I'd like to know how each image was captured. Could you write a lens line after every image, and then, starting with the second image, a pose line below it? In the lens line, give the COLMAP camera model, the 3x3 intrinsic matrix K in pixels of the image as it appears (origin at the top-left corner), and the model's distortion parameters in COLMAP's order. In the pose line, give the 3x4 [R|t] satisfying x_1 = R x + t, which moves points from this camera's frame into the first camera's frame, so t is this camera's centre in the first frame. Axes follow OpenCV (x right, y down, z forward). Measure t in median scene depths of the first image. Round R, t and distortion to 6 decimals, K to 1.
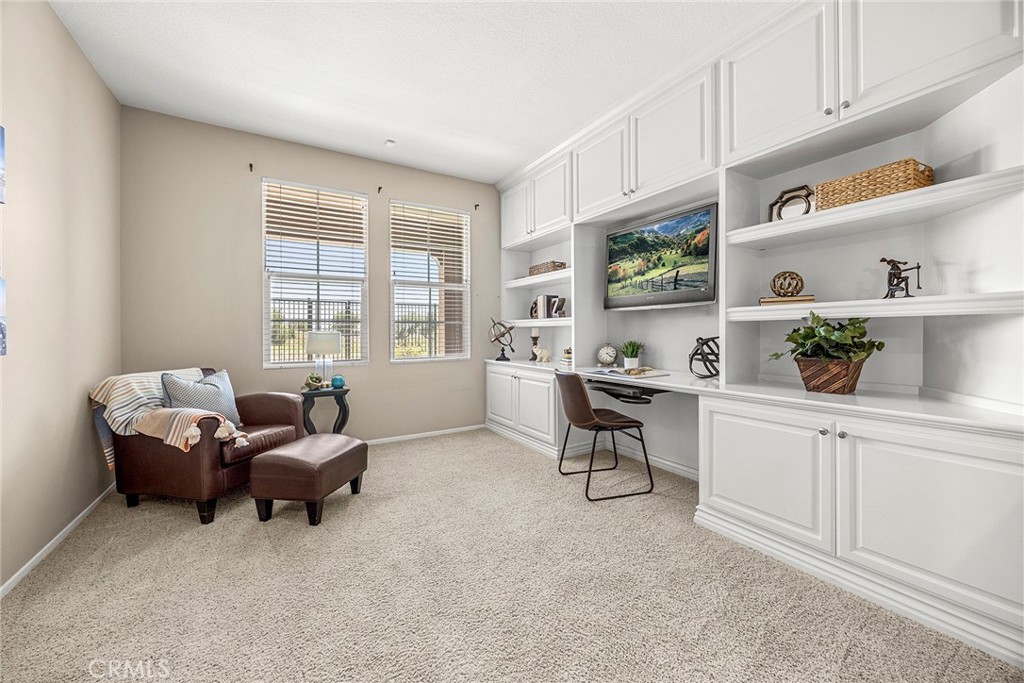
lens RADIAL K [[407.4, 0, 495.5], [0, 407.4, 333.1], [0, 0, 1]] dist [0.001565, 0.000052]
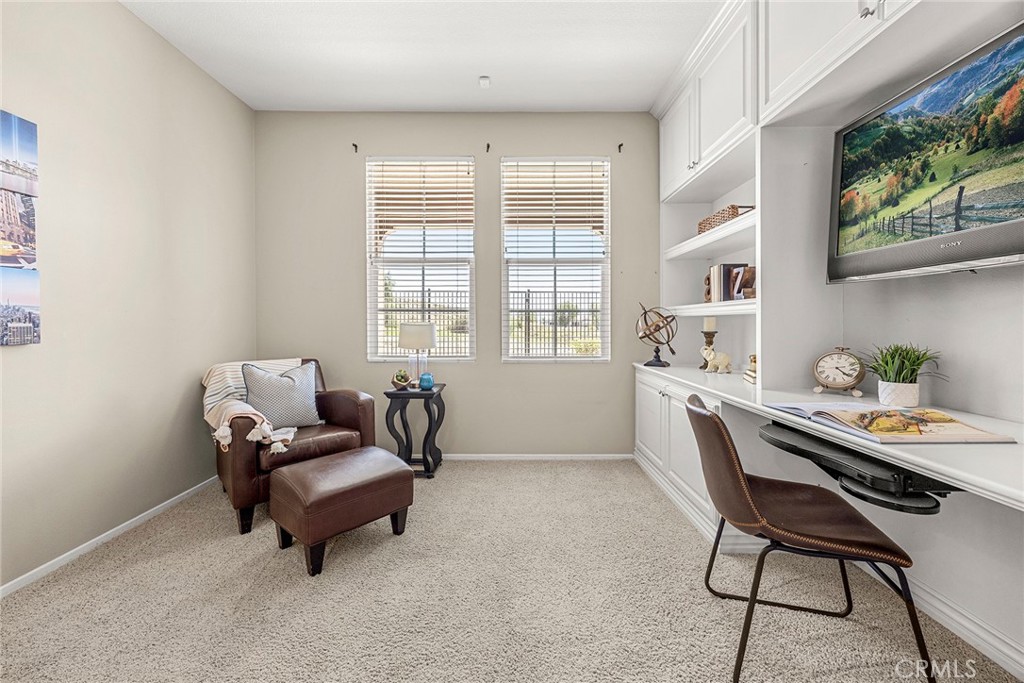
lens RADIAL K [[400.3, 0, 509.8], [0, 400.3, 323.5], [0, 0, 1]] dist [0.004380, 0.000131]
pose [[0.861337, 0.005710, -0.508001, 0.177674], [-0.006231, 0.999980, 0.000675, -0.003024], [0.507995, 0.002584, 0.861356, 0.369523]]
